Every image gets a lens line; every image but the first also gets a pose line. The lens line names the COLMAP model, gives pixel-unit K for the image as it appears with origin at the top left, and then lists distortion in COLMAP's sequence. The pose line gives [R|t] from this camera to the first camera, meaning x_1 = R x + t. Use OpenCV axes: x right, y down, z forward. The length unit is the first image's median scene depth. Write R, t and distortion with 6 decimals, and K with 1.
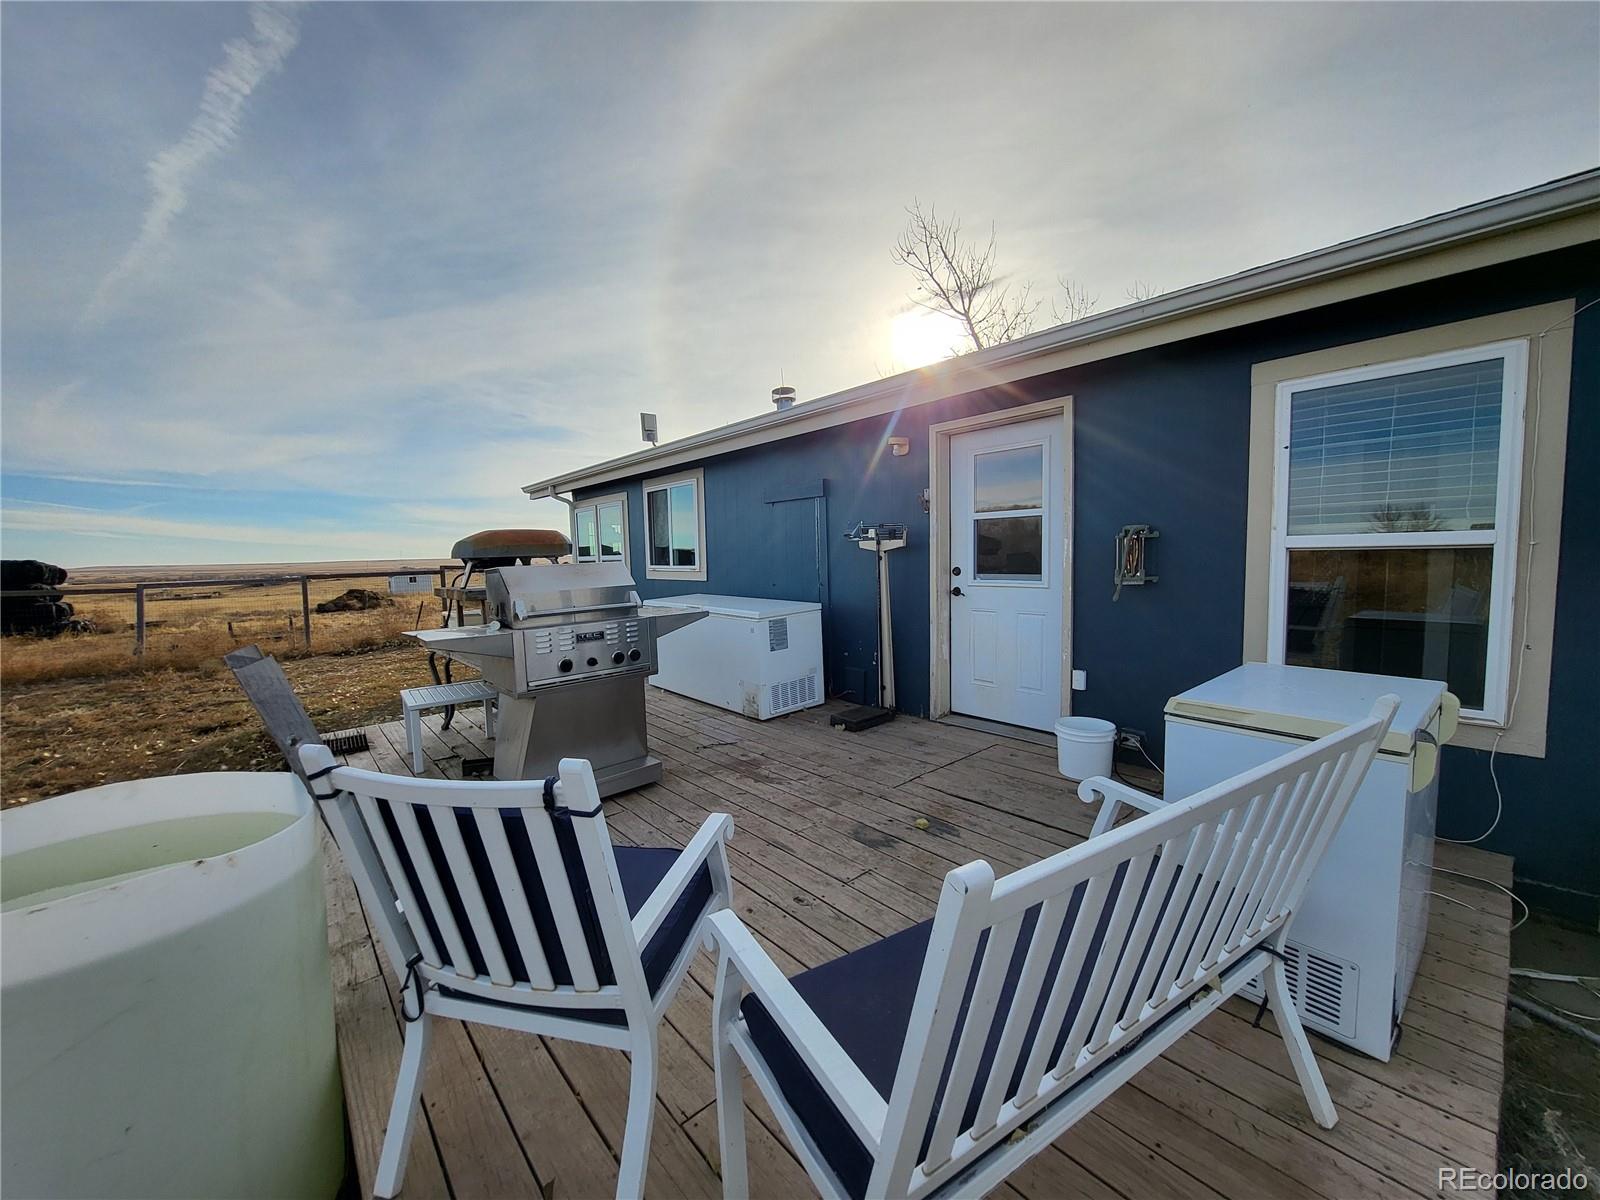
lens RADIAL K [[631.6, 0, 793.5], [0, 631.6, 604.5], [0, 0, 1]] dist [-0.000685, -0.000431]
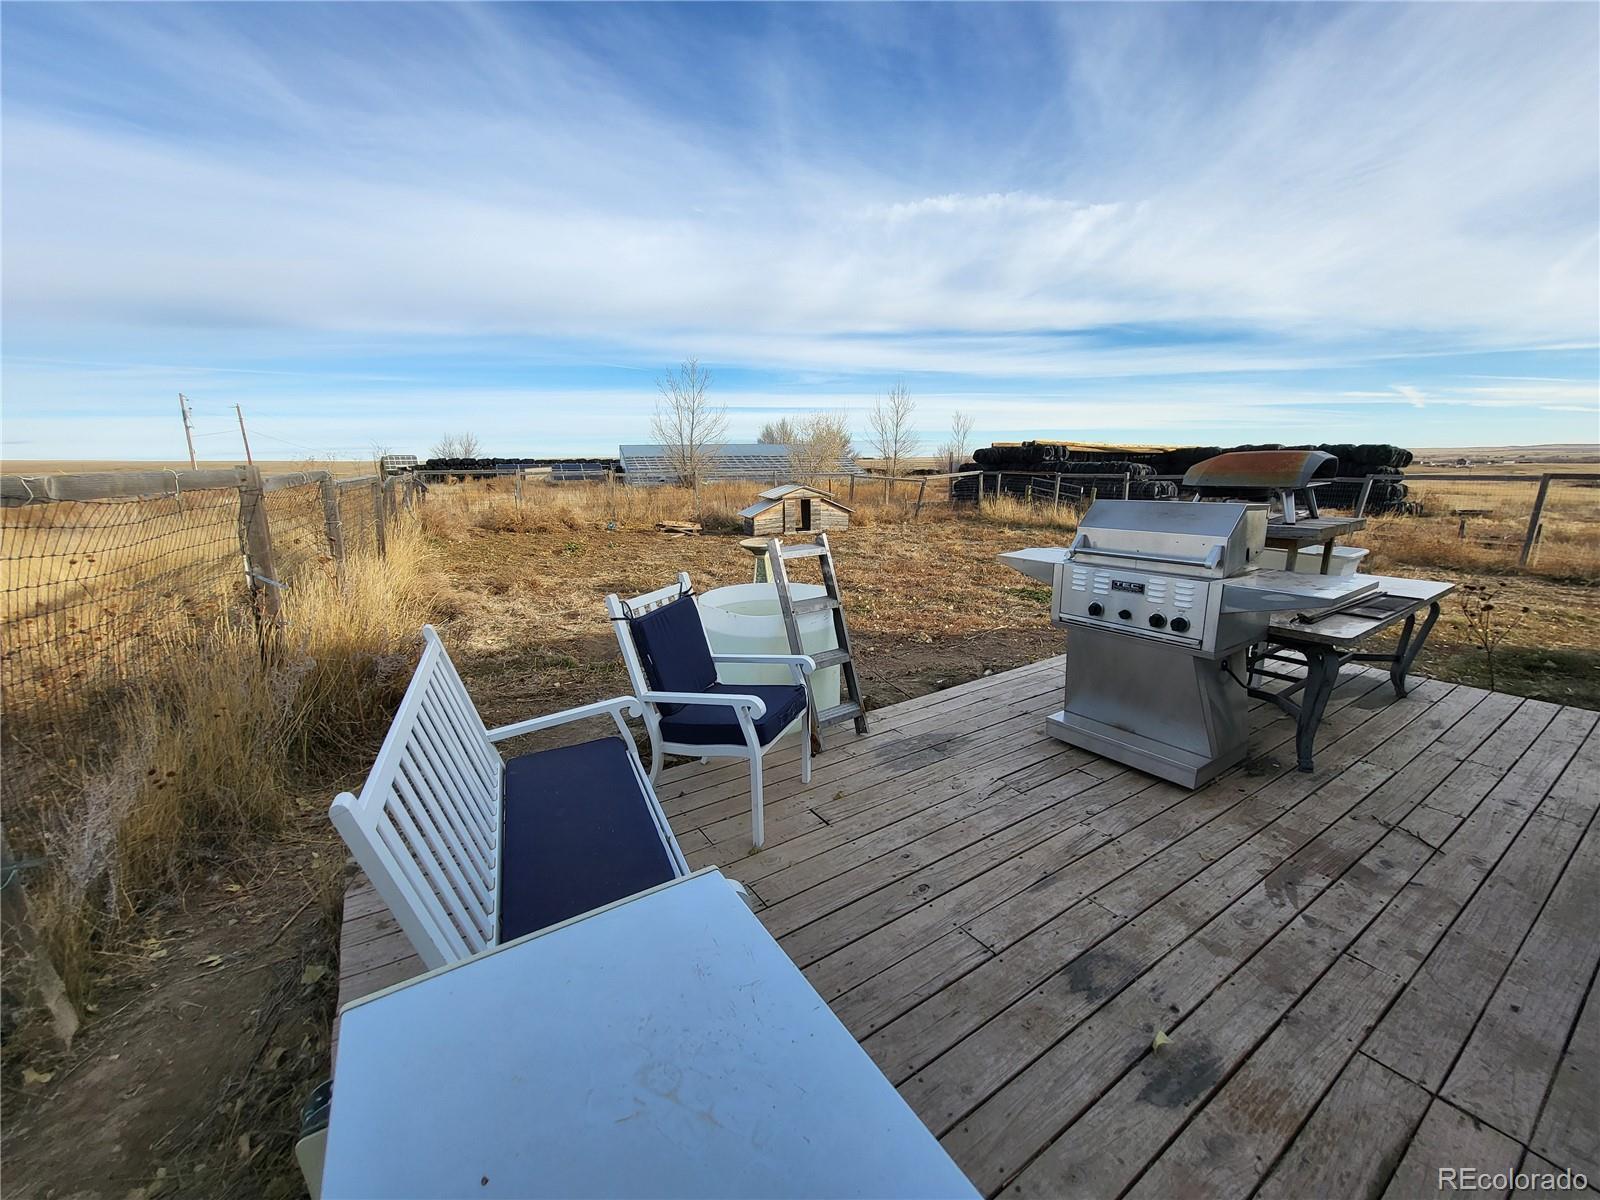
lens RADIAL K [[631.6, 0, 793.5], [0, 631.6, 604.5], [0, 0, 1]] dist [-0.000685, -0.000431]
pose [[-0.139210, 0.251250, -0.957859, 0.561671], [-0.064696, 0.962904, 0.261975, -0.119084], [0.988147, 0.098439, -0.117791, 0.588607]]
